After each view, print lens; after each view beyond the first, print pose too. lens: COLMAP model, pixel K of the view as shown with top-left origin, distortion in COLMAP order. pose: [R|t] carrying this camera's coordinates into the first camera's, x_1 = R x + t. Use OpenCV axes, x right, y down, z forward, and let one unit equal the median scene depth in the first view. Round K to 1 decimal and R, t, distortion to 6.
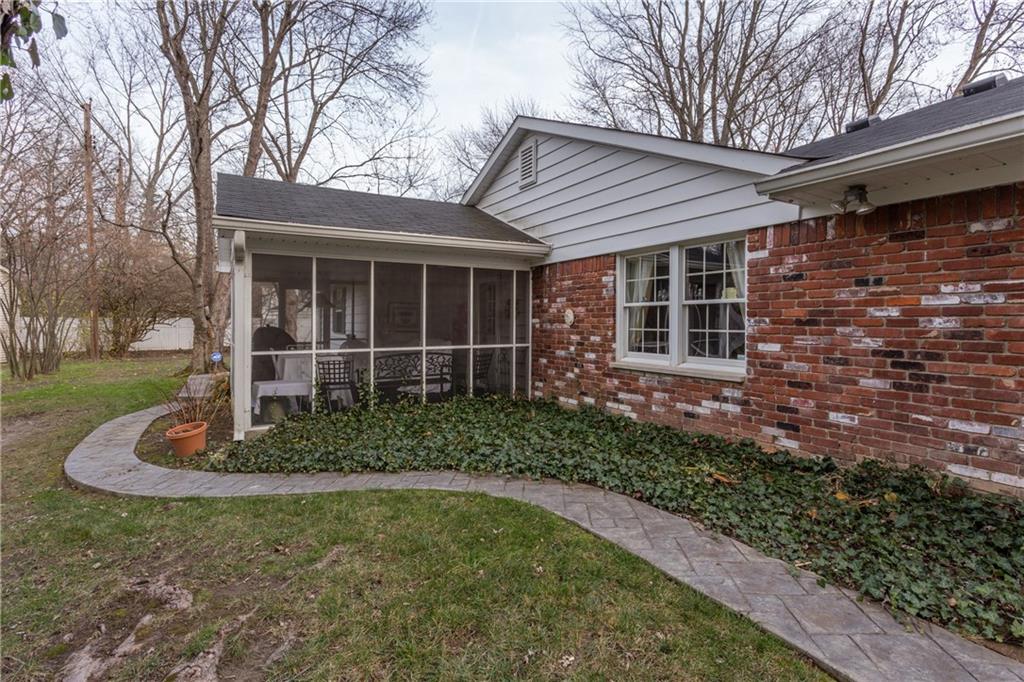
lens RADIAL K [[509.7, 0, 509.8], [0, 509.7, 327.6], [0, 0, 1]] dist [-0.000387, -0.000048]
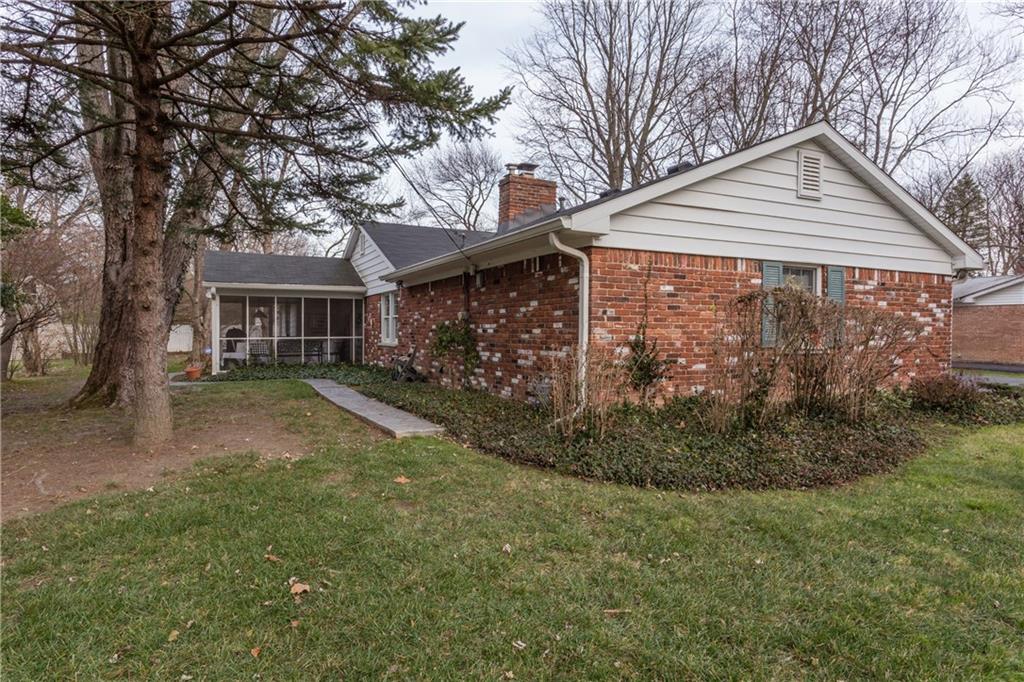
lens RADIAL K [[581.8, 0, 512.0], [0, 581.8, 341.0], [0, 0, 1]] dist [0.001485, 0.000298]
pose [[0.998770, 0.001907, -0.049540, 0.795558], [-0.001625, 0.999982, 0.005744, 0.038764], [0.049550, -0.005656, 0.998756, -1.315507]]
